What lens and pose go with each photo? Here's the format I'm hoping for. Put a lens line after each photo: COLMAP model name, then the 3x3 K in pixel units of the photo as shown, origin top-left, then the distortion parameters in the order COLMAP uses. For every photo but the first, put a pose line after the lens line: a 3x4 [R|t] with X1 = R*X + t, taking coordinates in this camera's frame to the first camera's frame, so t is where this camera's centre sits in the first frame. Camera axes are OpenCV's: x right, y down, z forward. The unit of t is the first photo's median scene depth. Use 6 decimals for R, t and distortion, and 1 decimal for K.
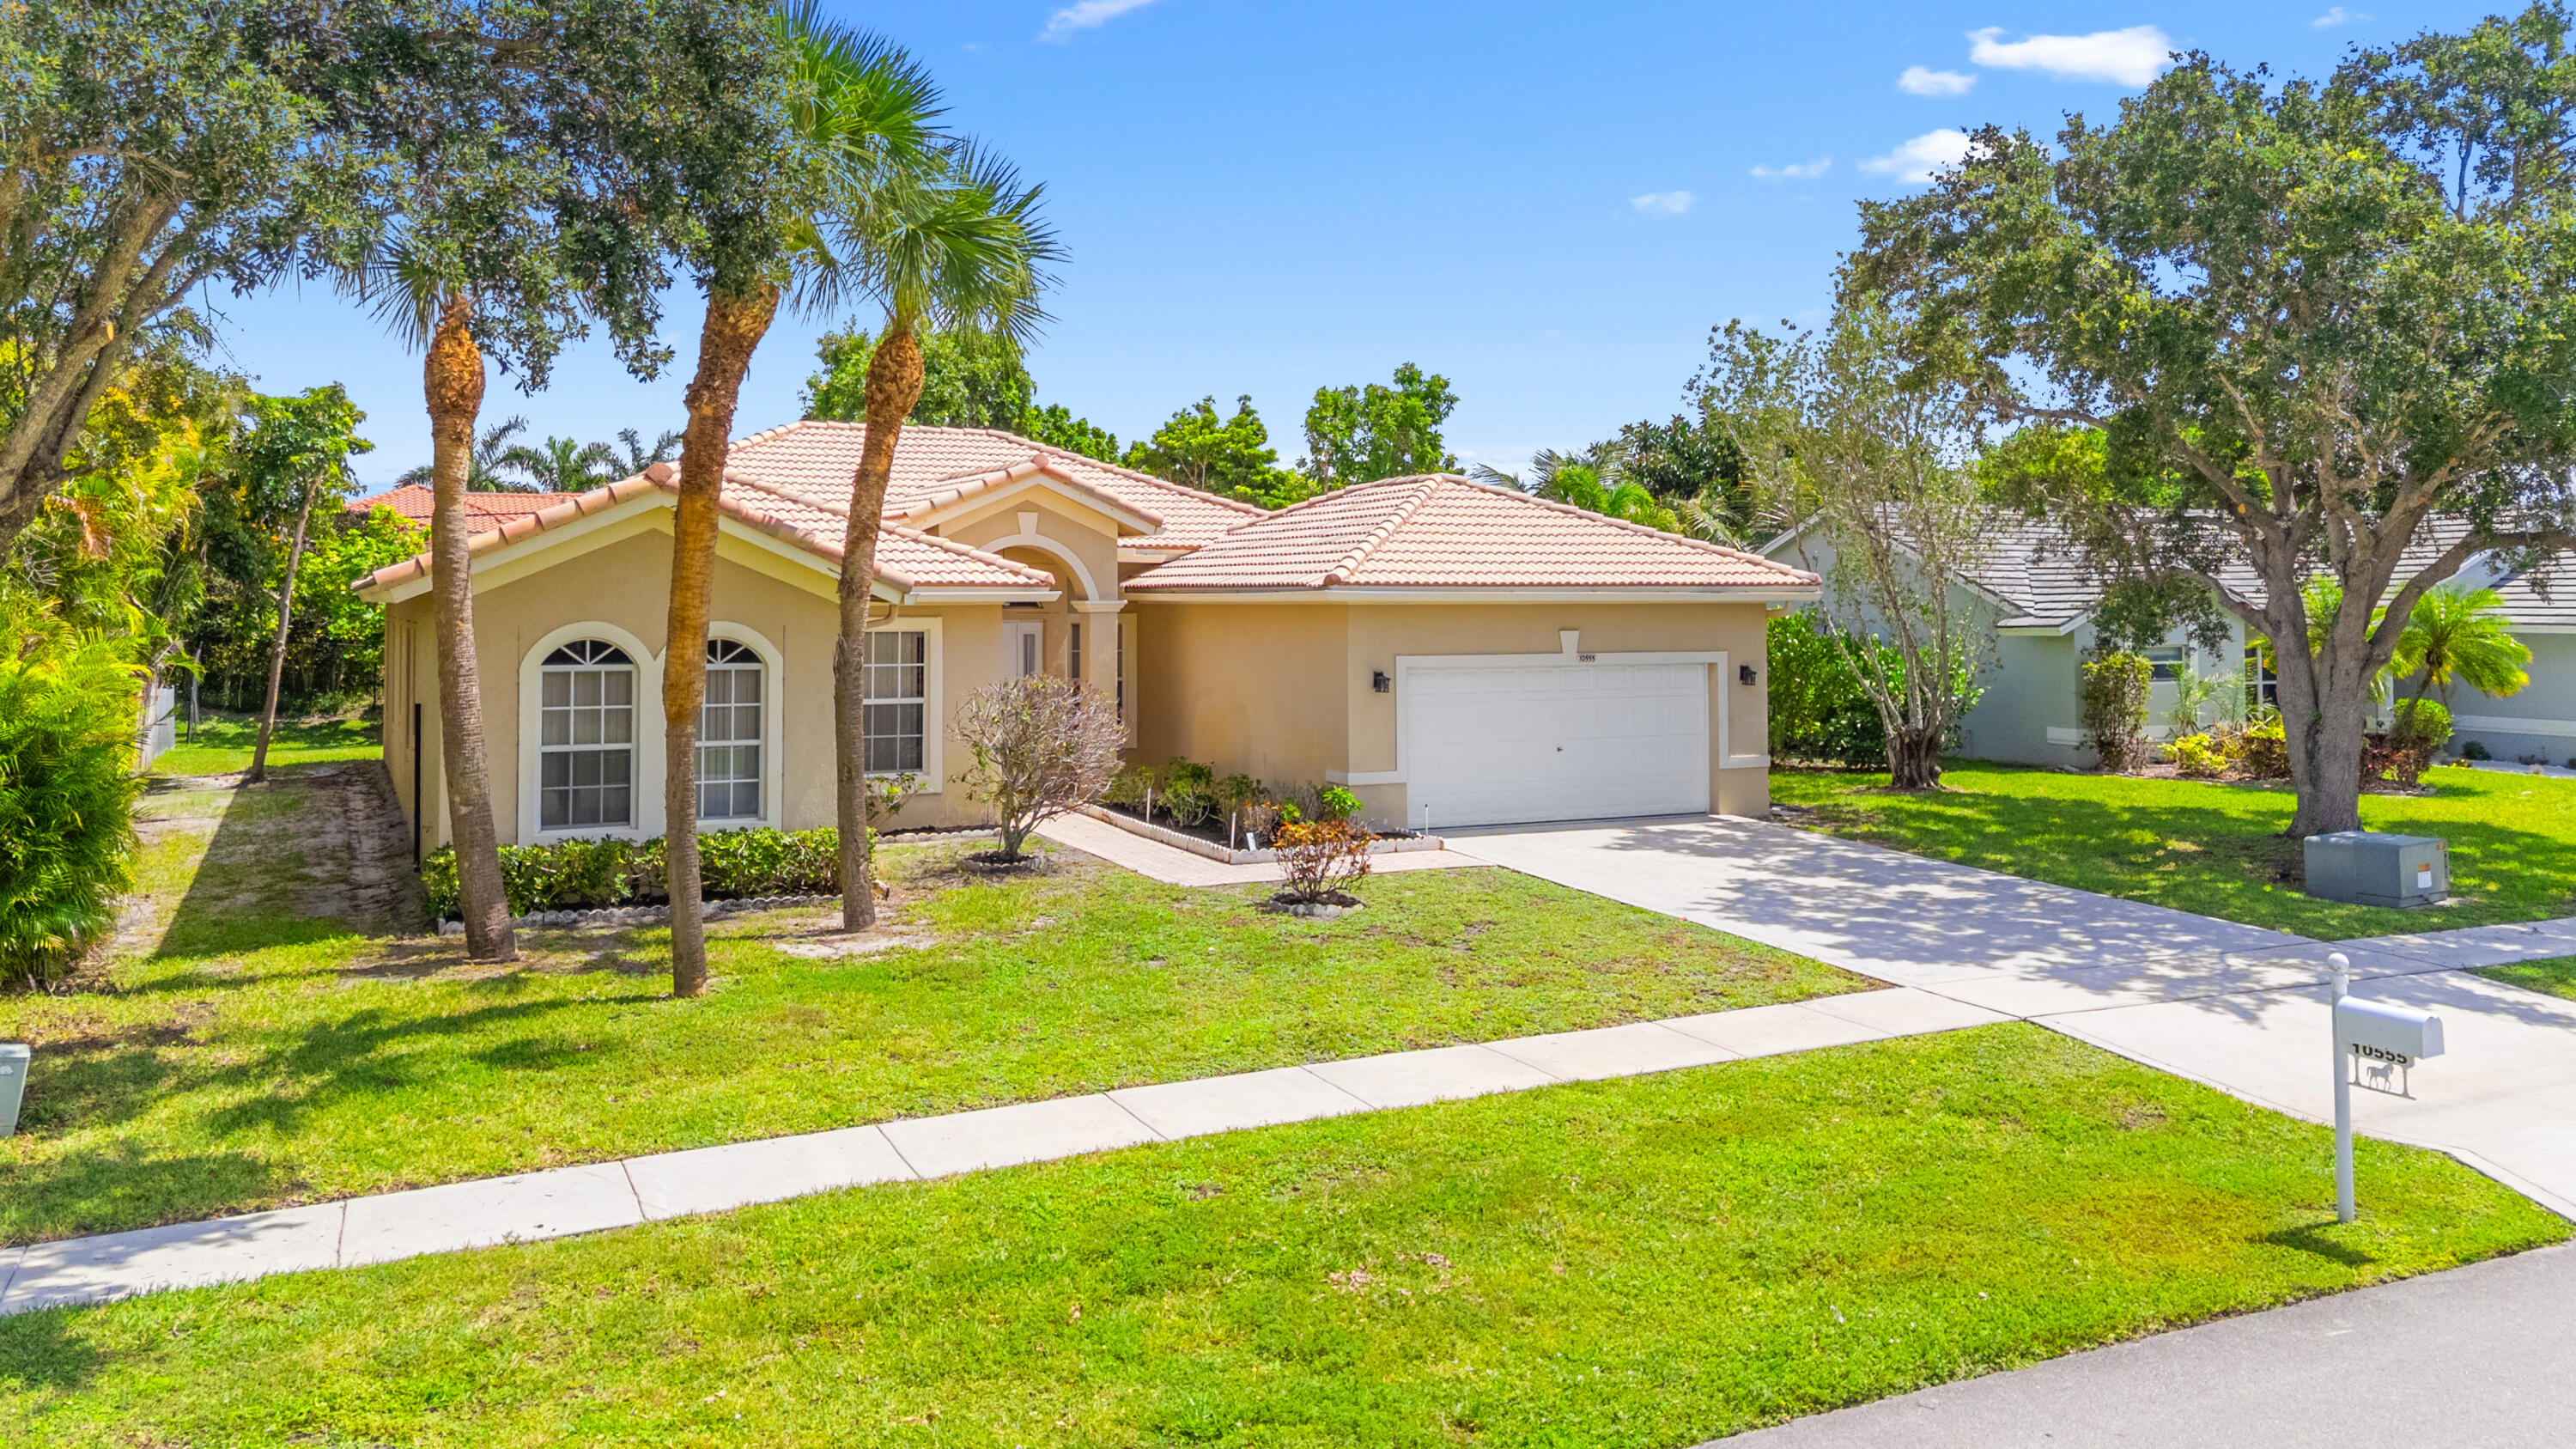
lens RADIAL K [[1925.9, 0, 1290.9], [0, 1925.9, 561.2], [0, 0, 1]] dist [0.031085, -0.003761]
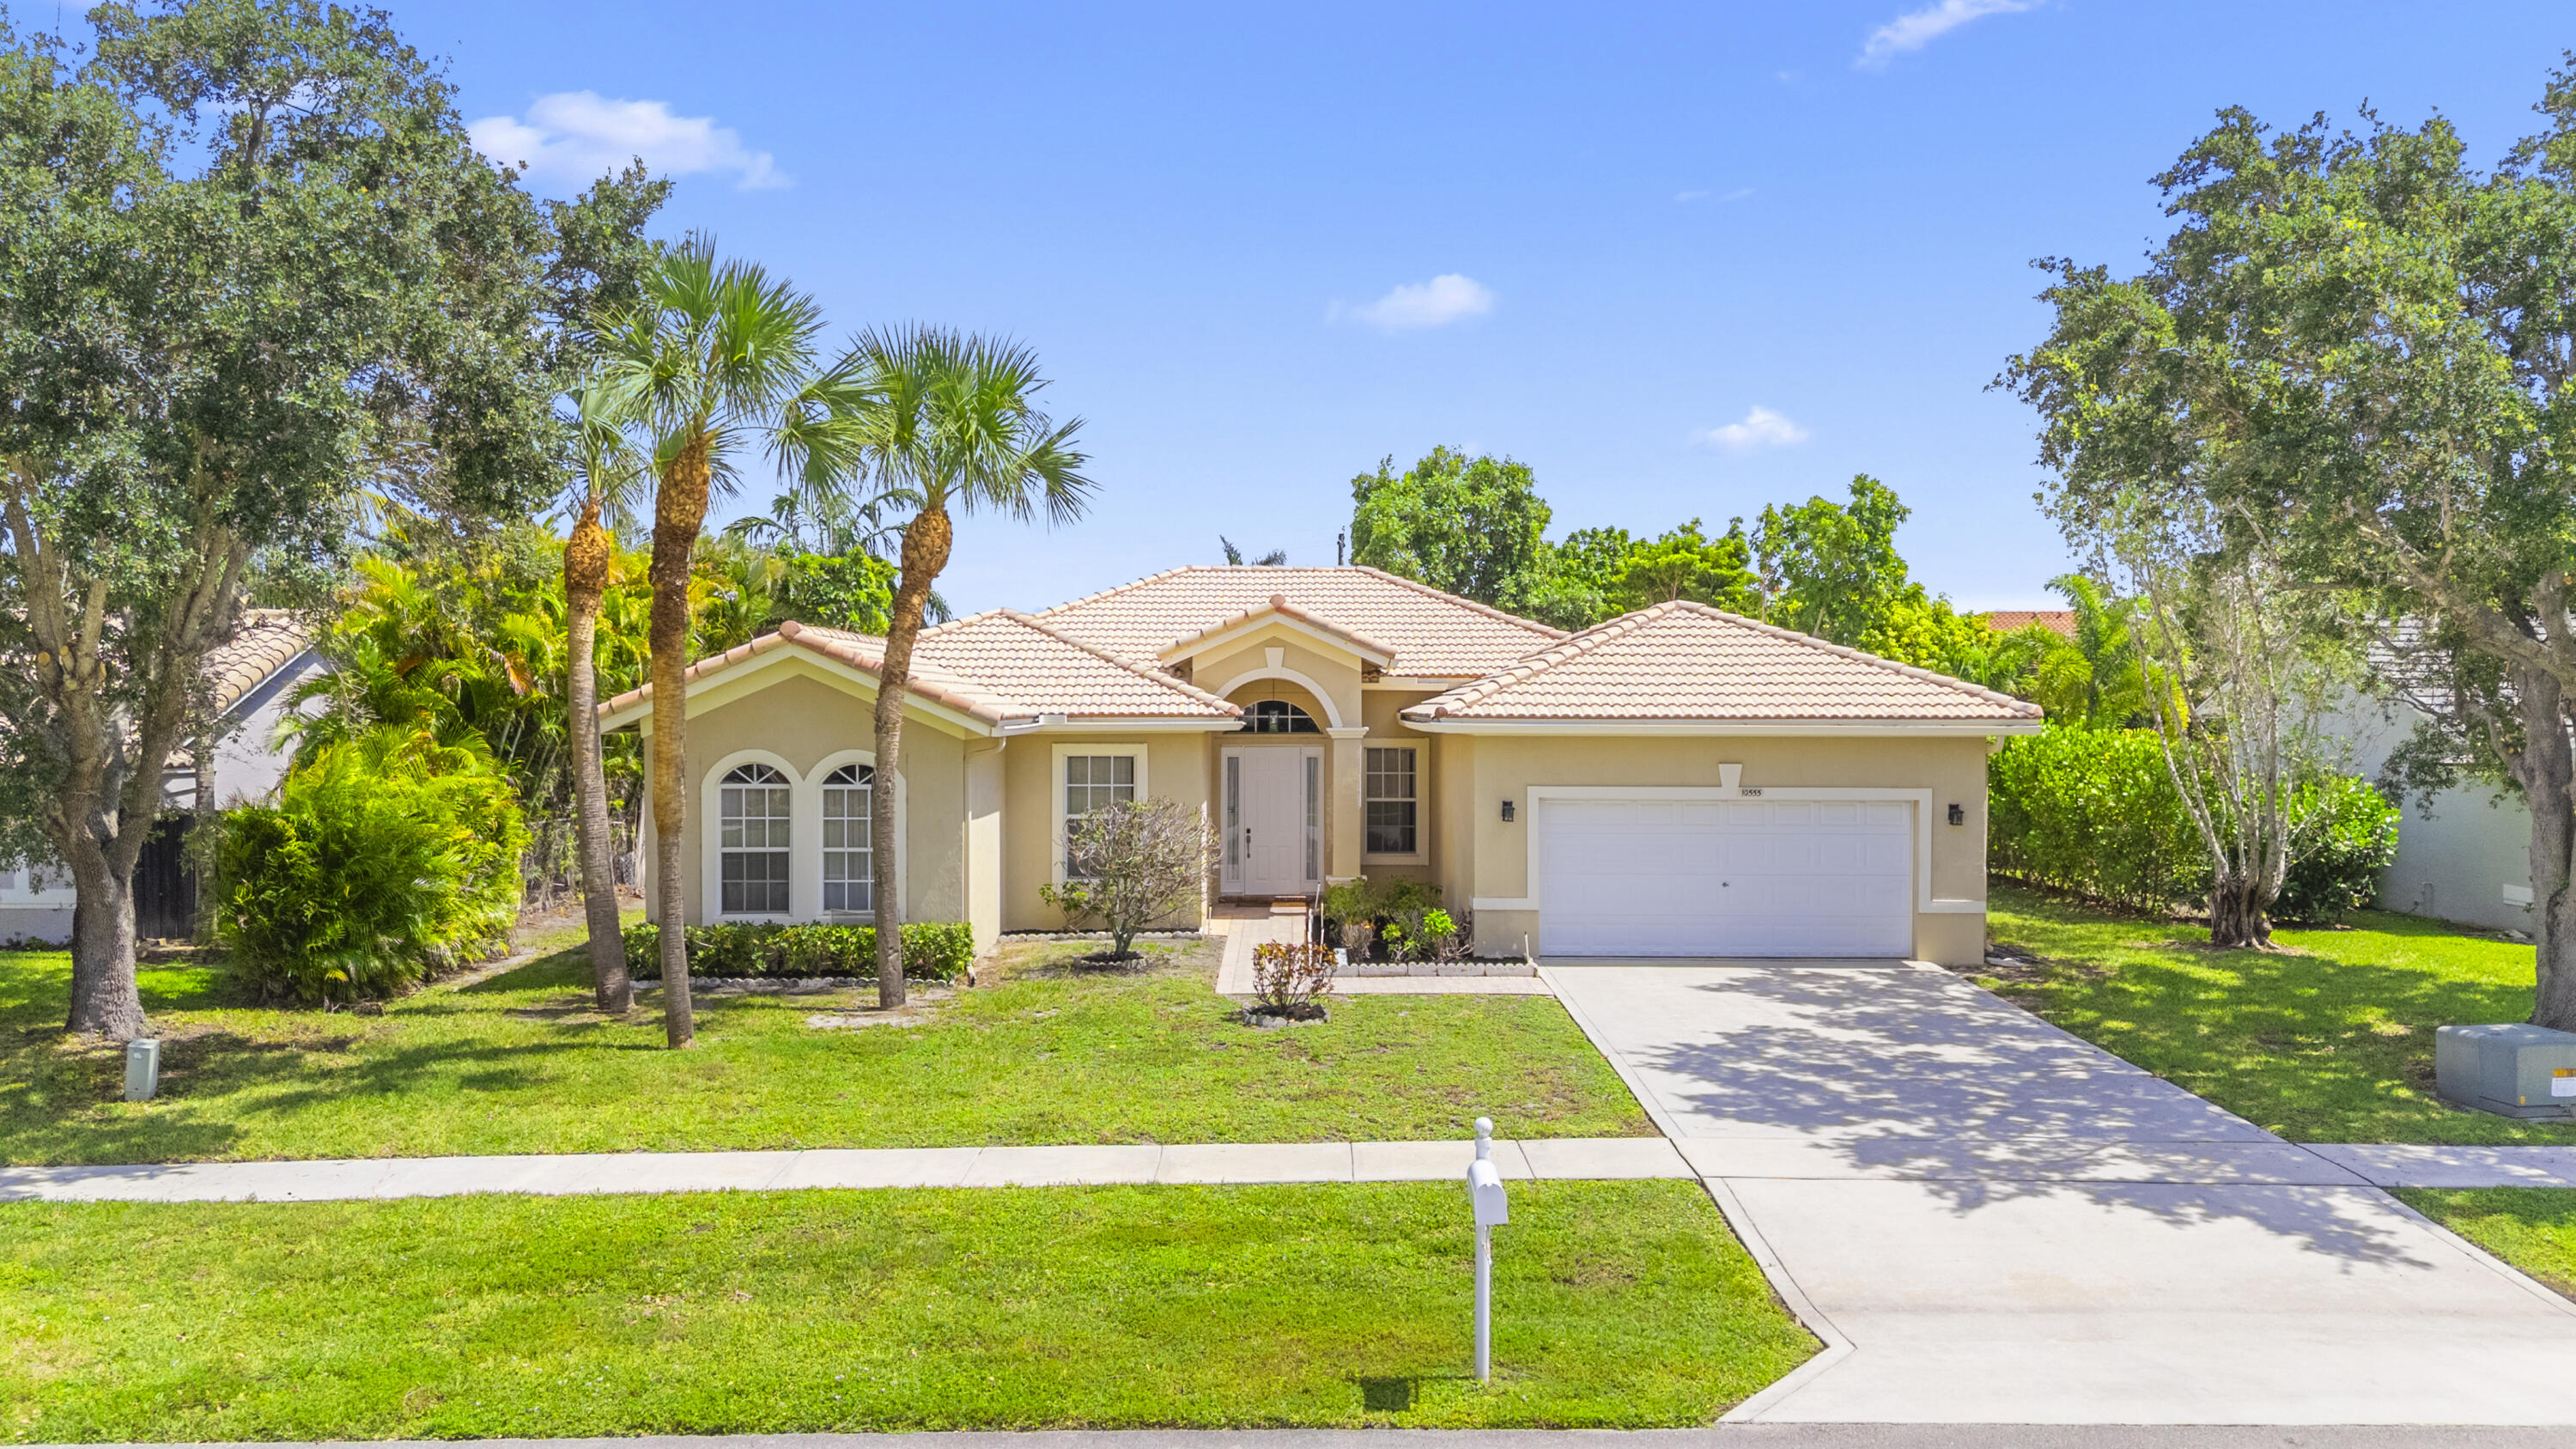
lens RADIAL K [[1905.3, 0, 1296.3], [0, 1905.3, 717.3], [0, 0, 1]] dist [0.049966, -0.005957]
pose [[0.899602, 0.003908, -0.436693, 0.462661], [0.007159, 0.999694, 0.023694, -0.015271], [0.436652, -0.024442, 0.899298, 0.037329]]
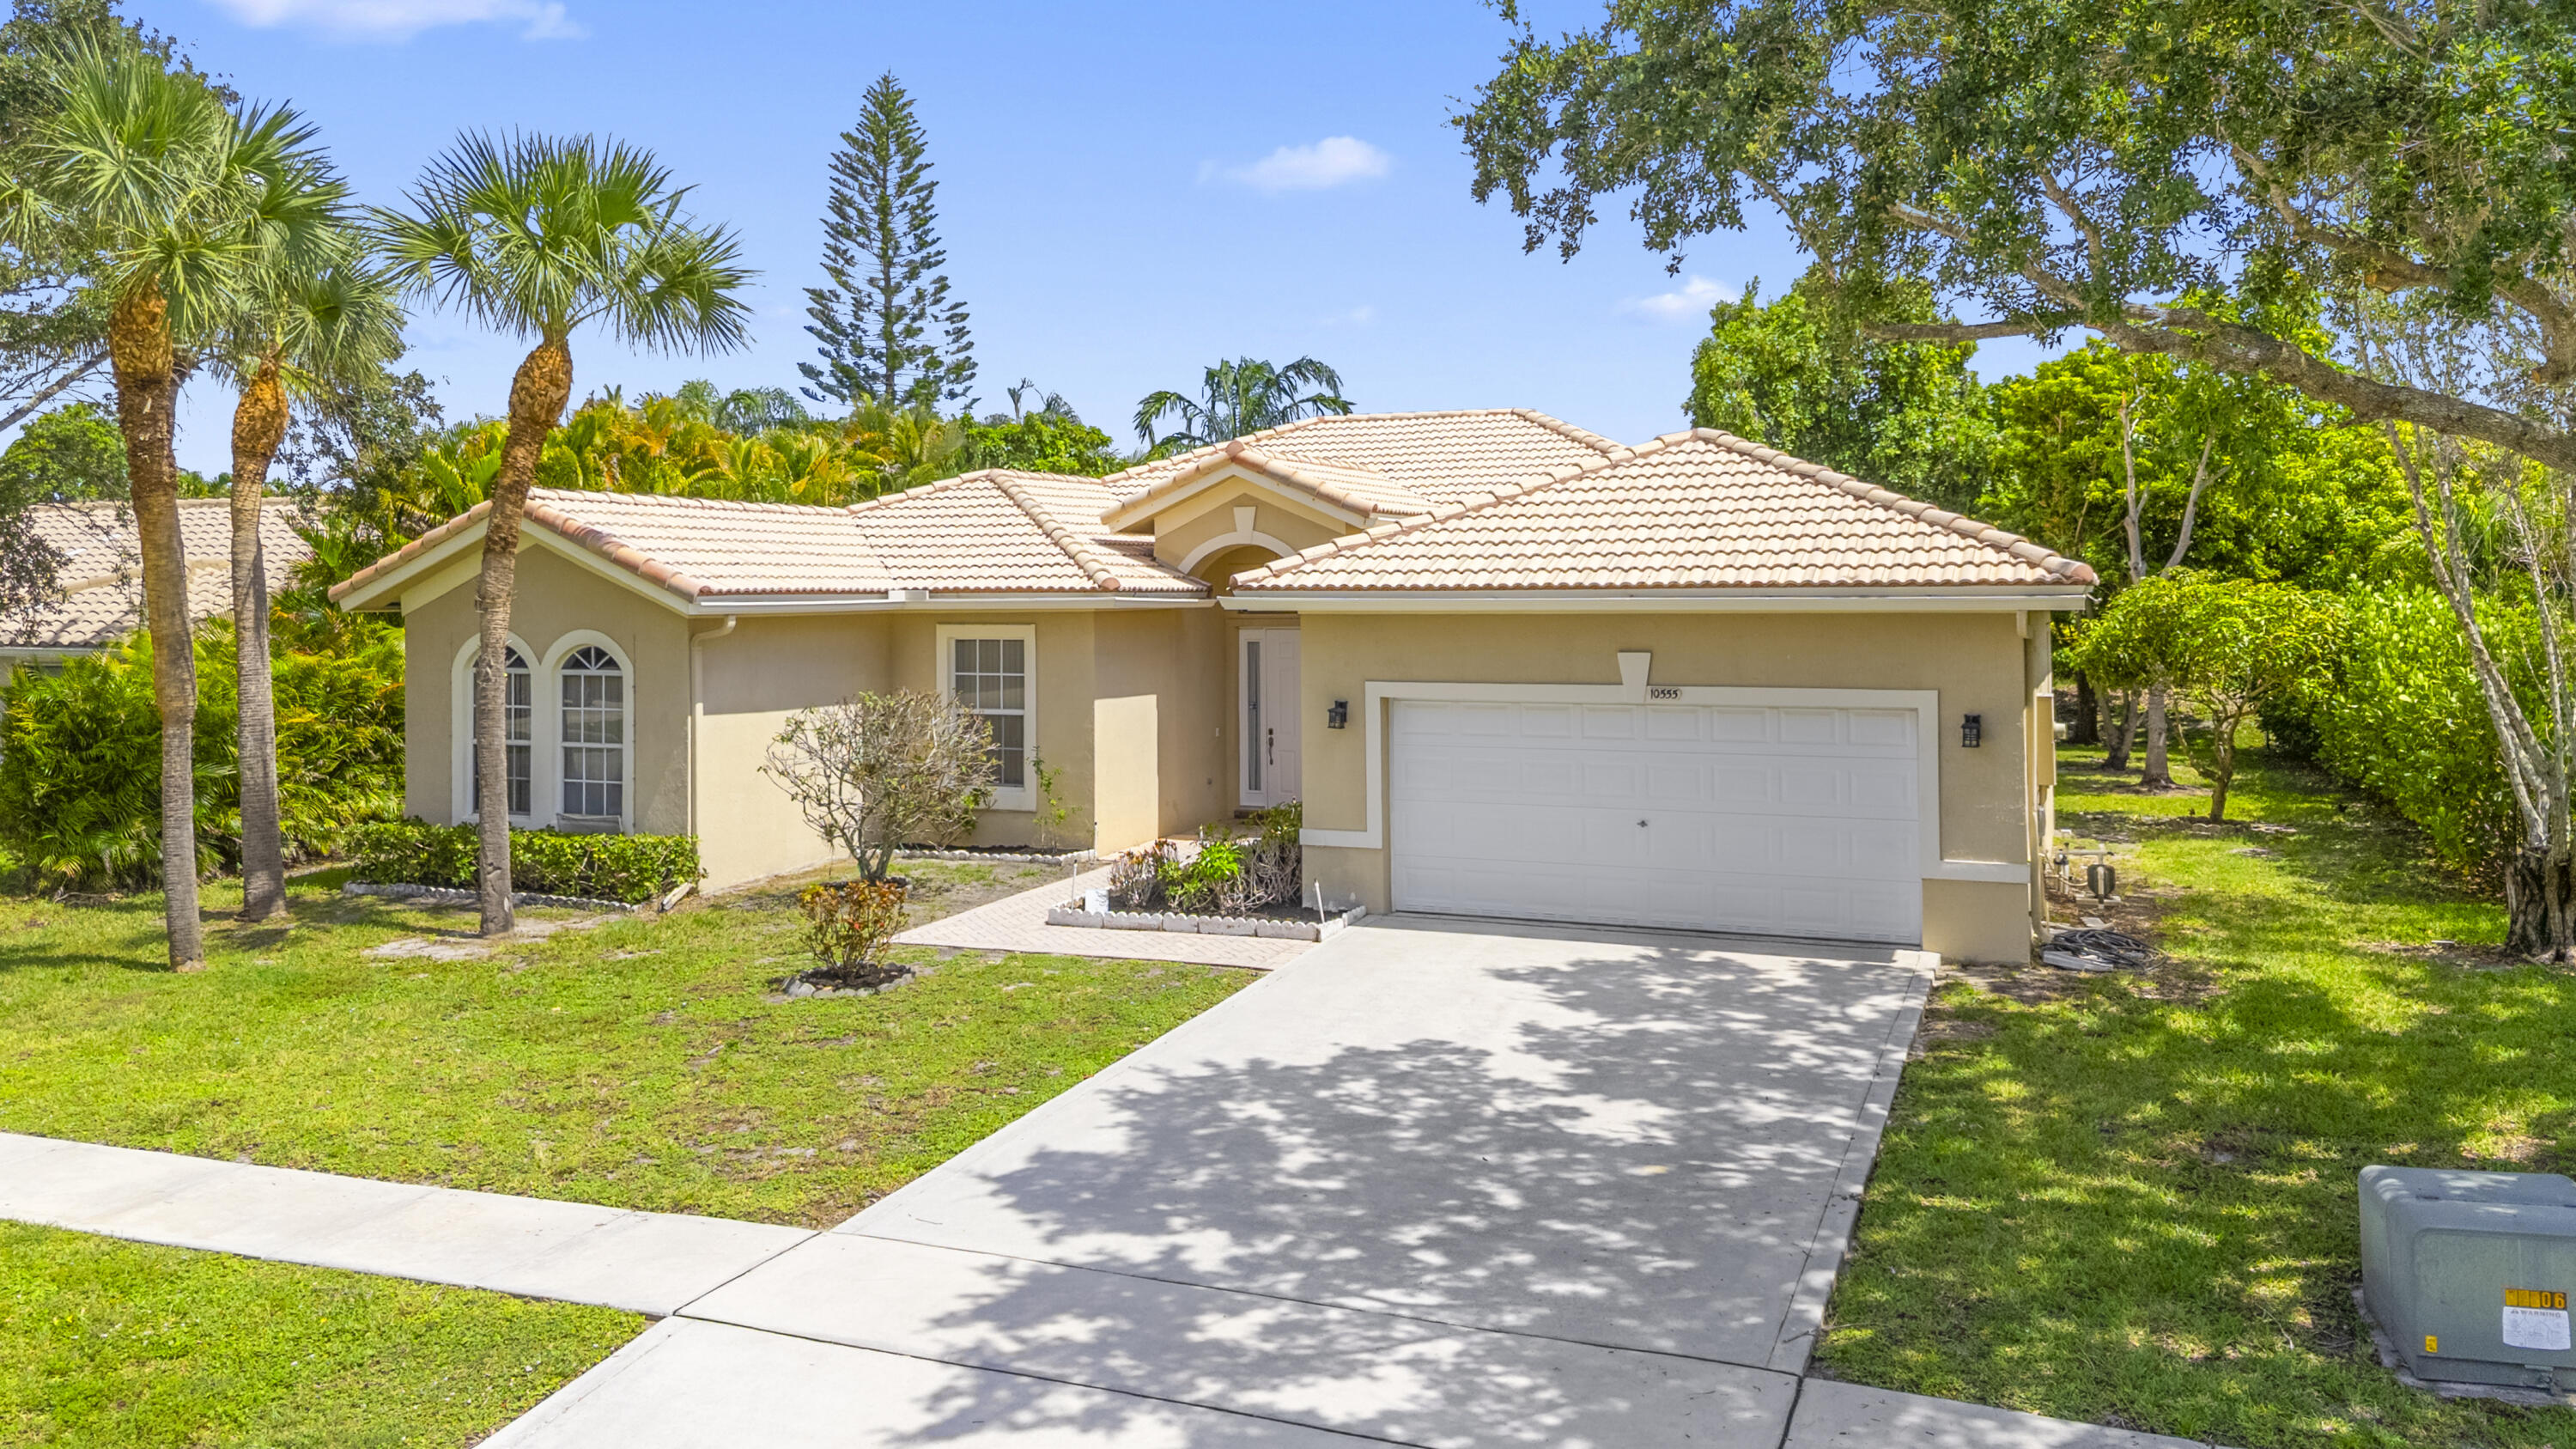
lens RADIAL K [[1925.9, 0, 1290.9], [0, 1925.9, 561.2], [0, 0, 1]] dist [0.031085, -0.003761]
pose [[0.650314, -0.015970, -0.759498, 0.736853], [0.022047, 0.999755, -0.002144, 0.002666], [0.759346, -0.015350, 0.650506, 0.571529]]
